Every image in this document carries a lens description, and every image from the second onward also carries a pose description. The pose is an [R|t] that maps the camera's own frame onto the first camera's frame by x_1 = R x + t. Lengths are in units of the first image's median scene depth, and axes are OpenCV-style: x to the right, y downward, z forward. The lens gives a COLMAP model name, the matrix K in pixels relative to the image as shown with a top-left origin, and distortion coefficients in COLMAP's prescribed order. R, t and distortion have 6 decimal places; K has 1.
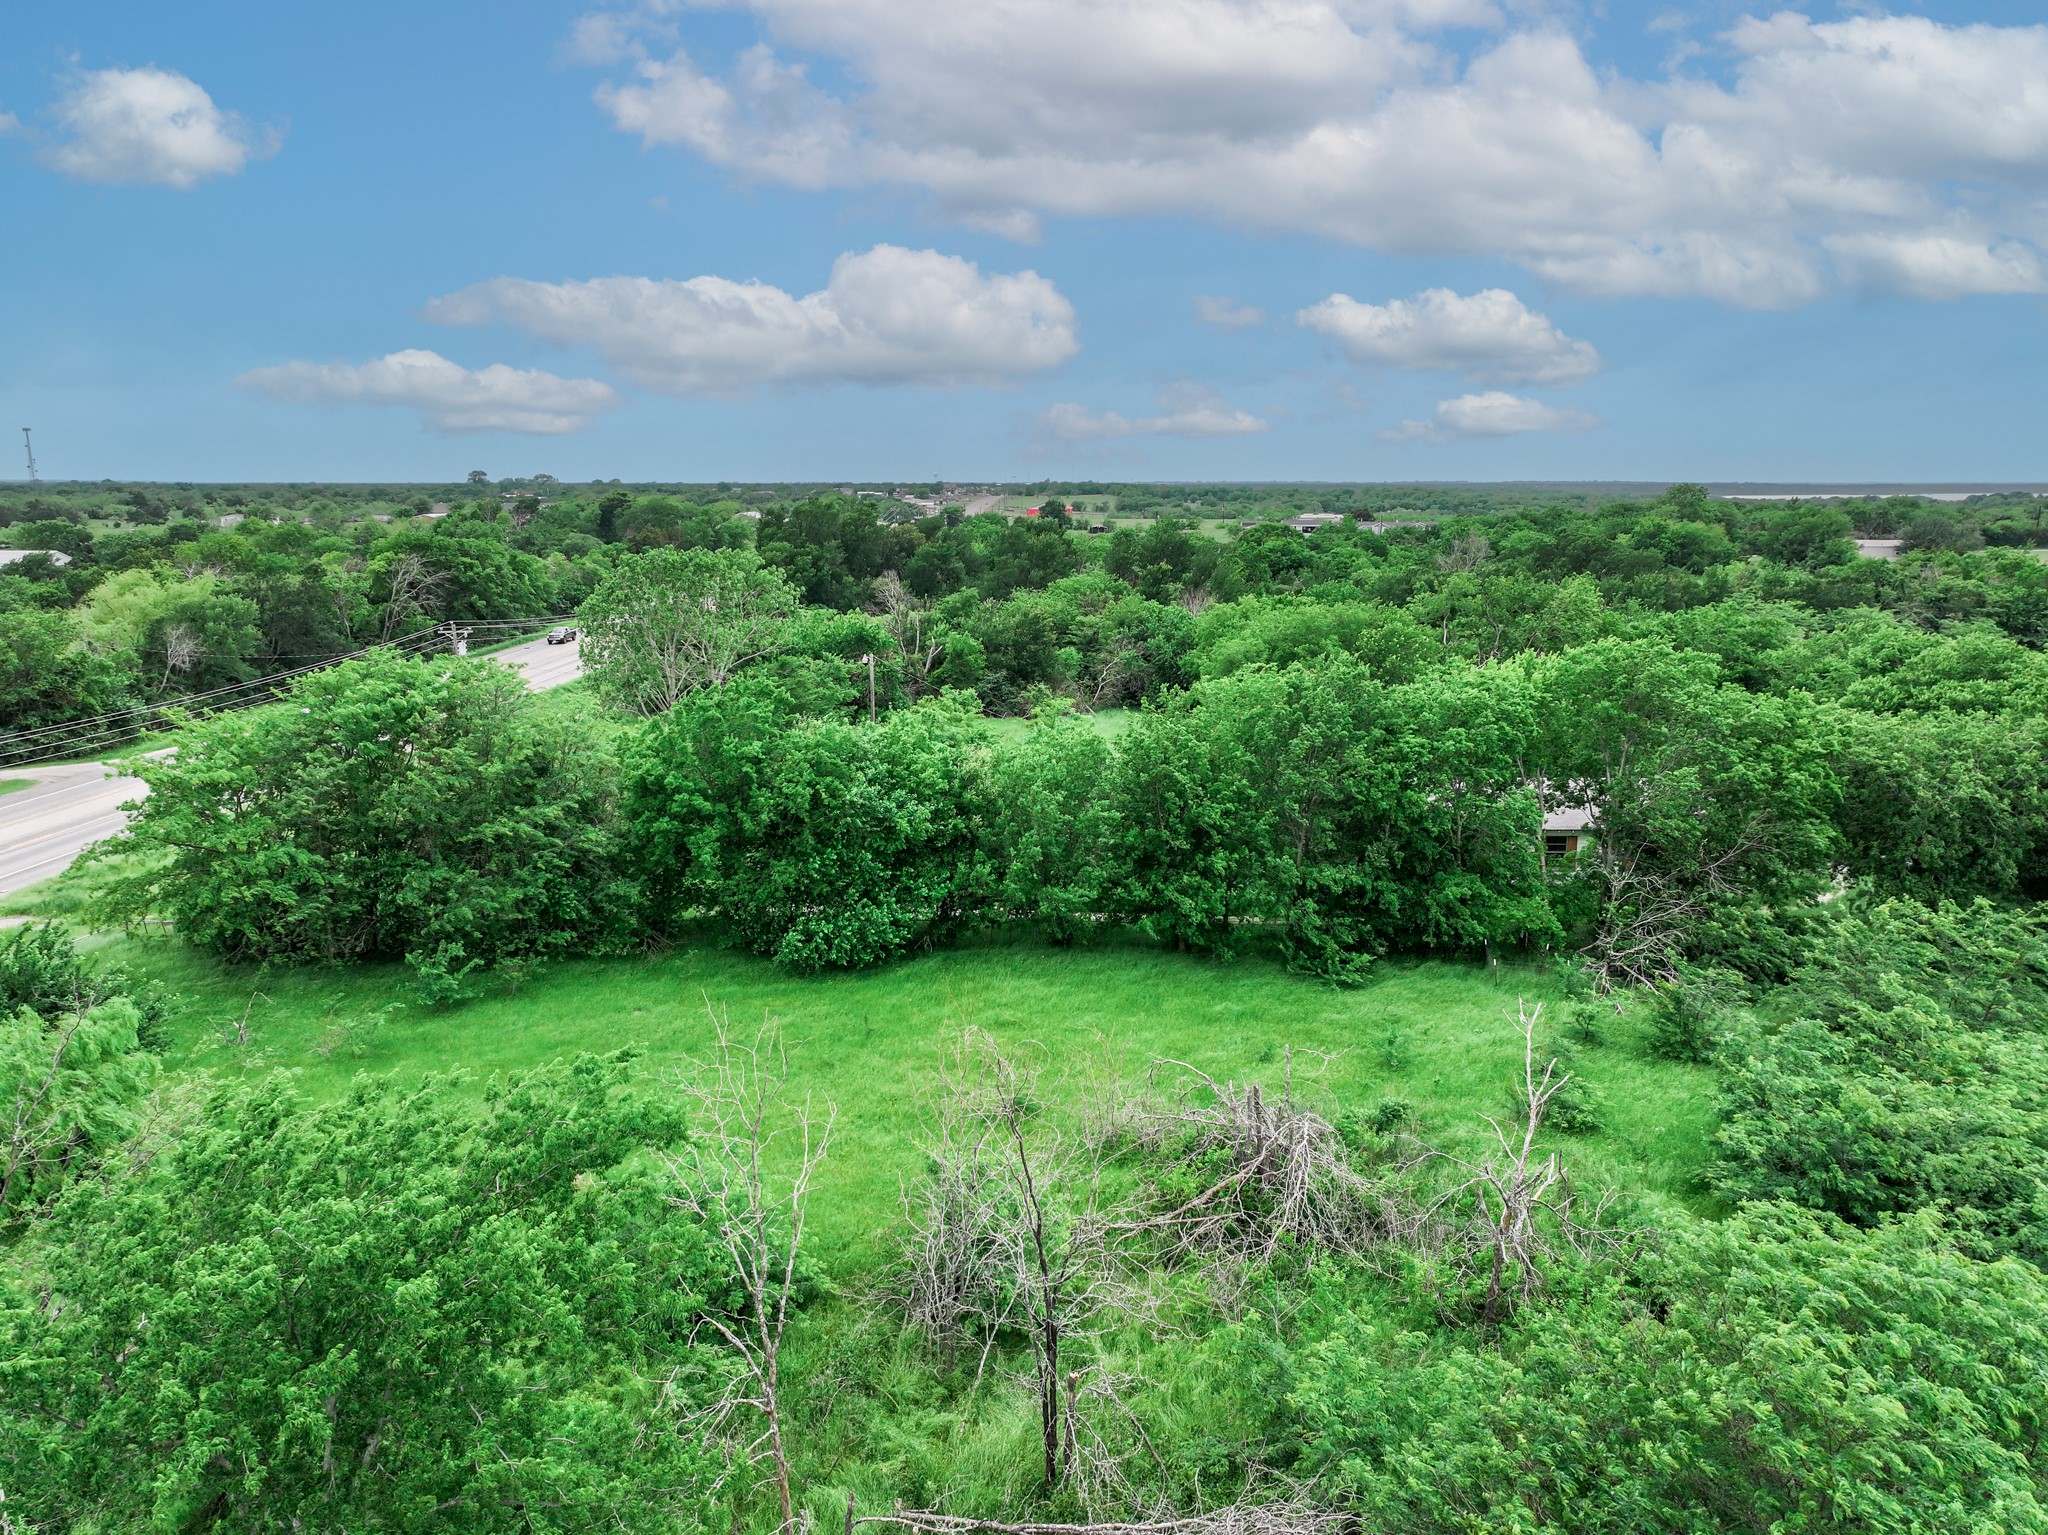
lens RADIAL K [[1456.6, 0, 1029.1], [0, 1456.6, 765.8], [0, 0, 1]] dist [0.007909, 0.003963]
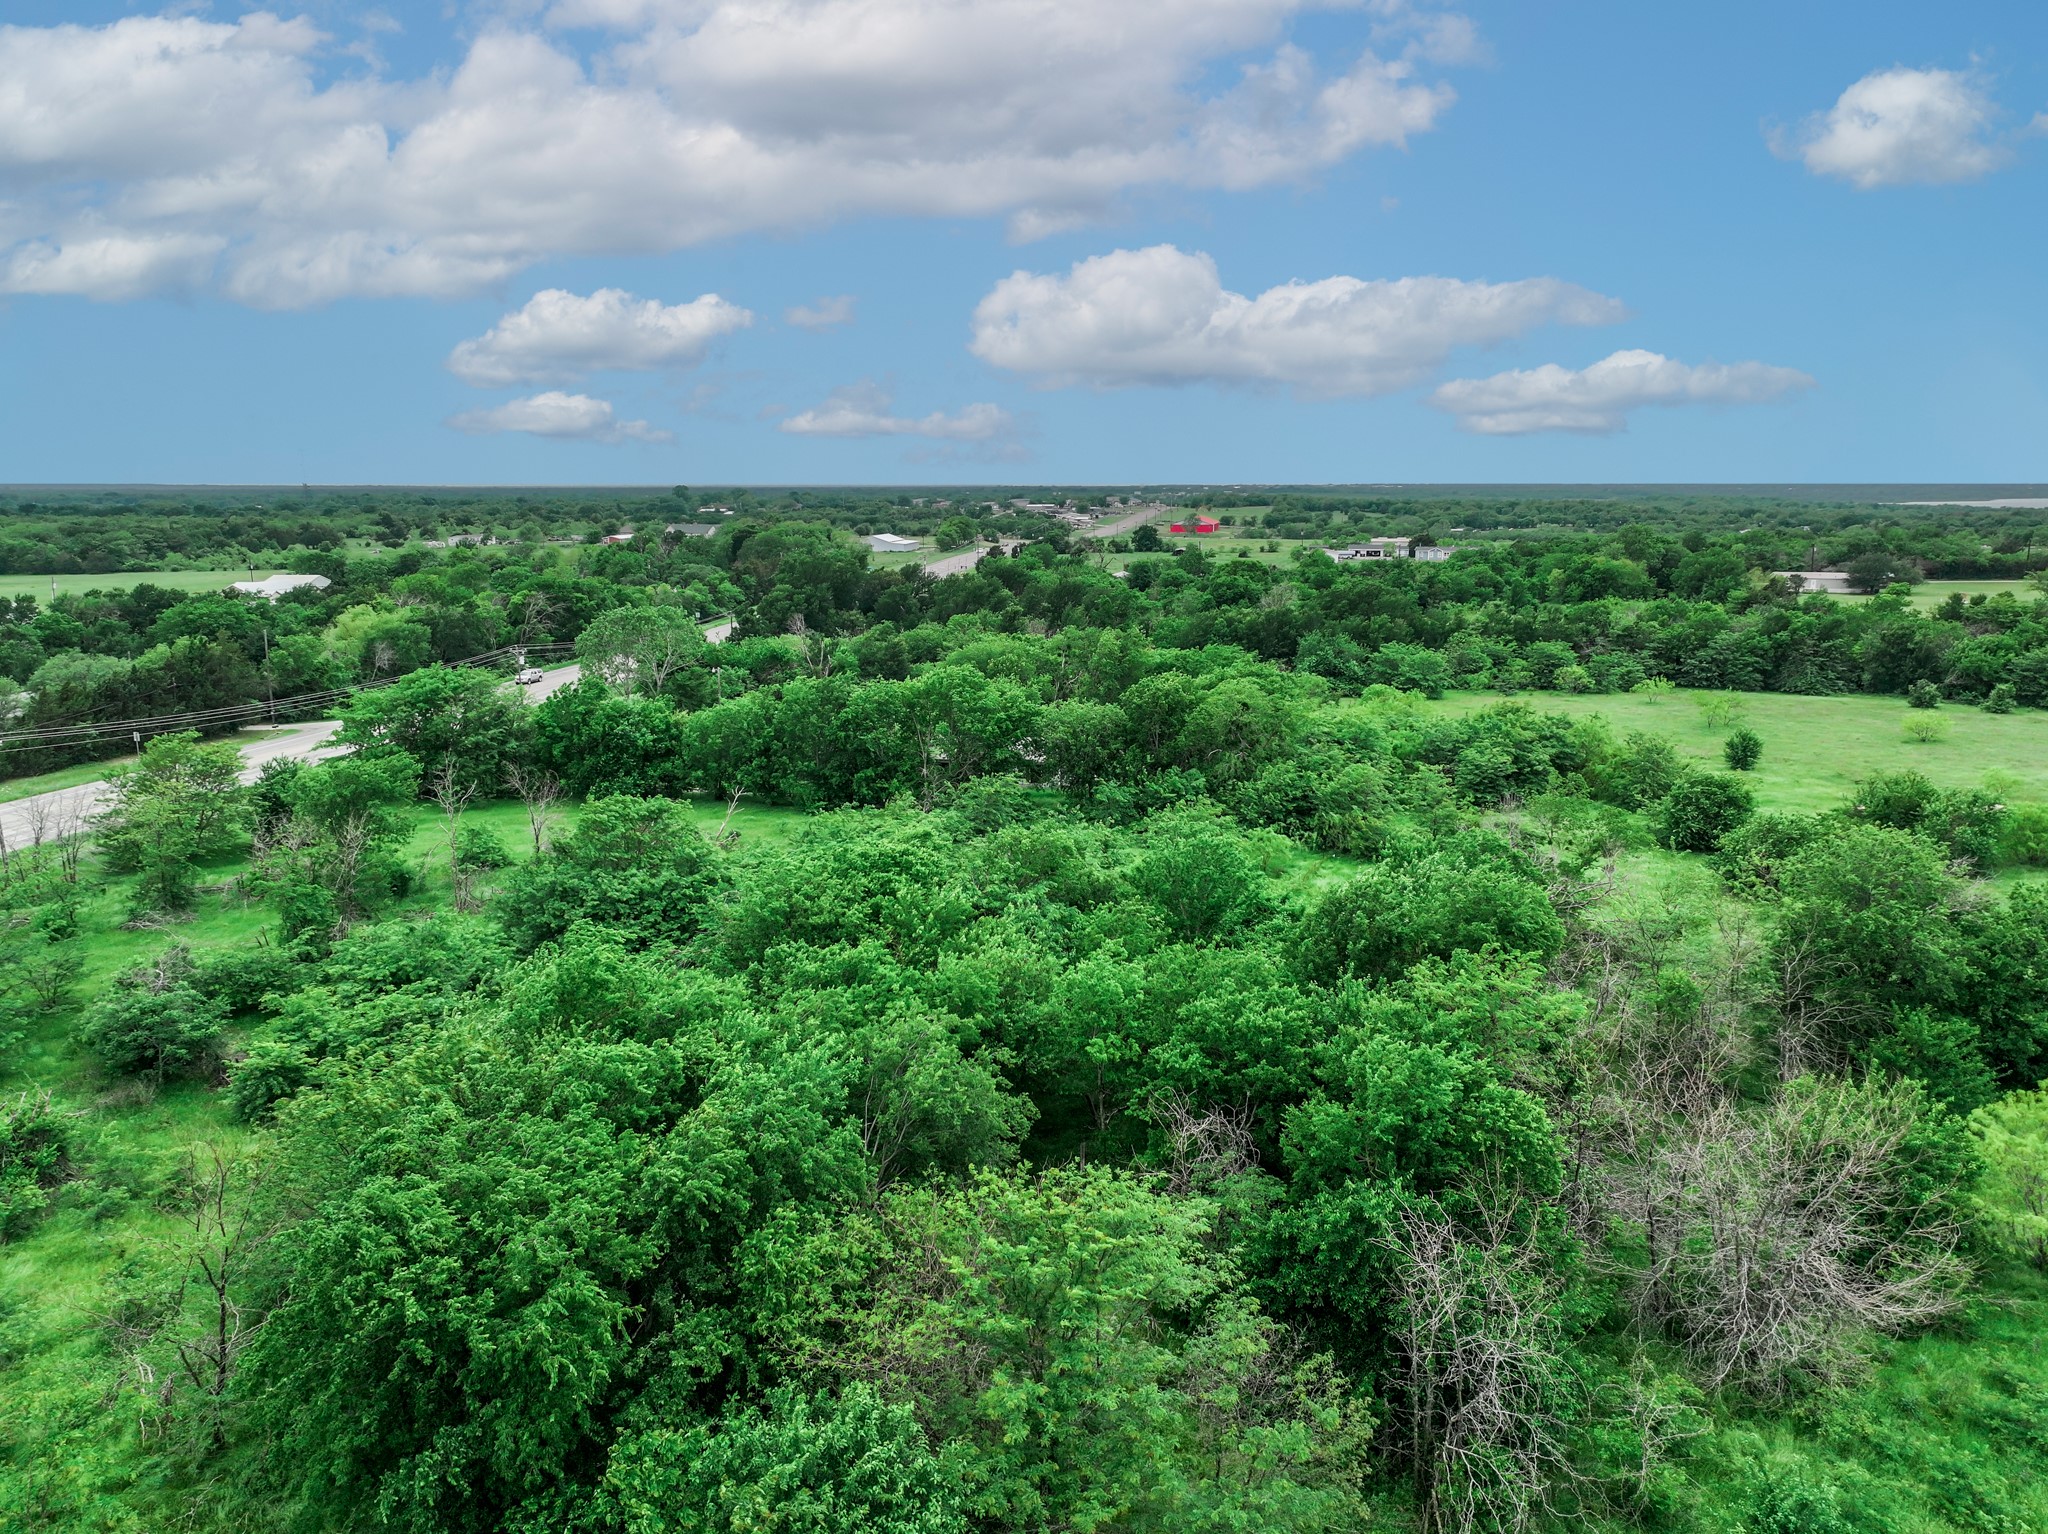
lens RADIAL K [[1456.6, 0, 1026.1], [0, 1456.6, 765.0], [0, 0, 1]] dist [0.007909, 0.003963]
pose [[0.990648, 0.024310, -0.134259, 0.273299], [-0.024869, 0.999688, -0.002489, 0.022252], [0.134156, 0.005805, 0.990943, -0.405055]]
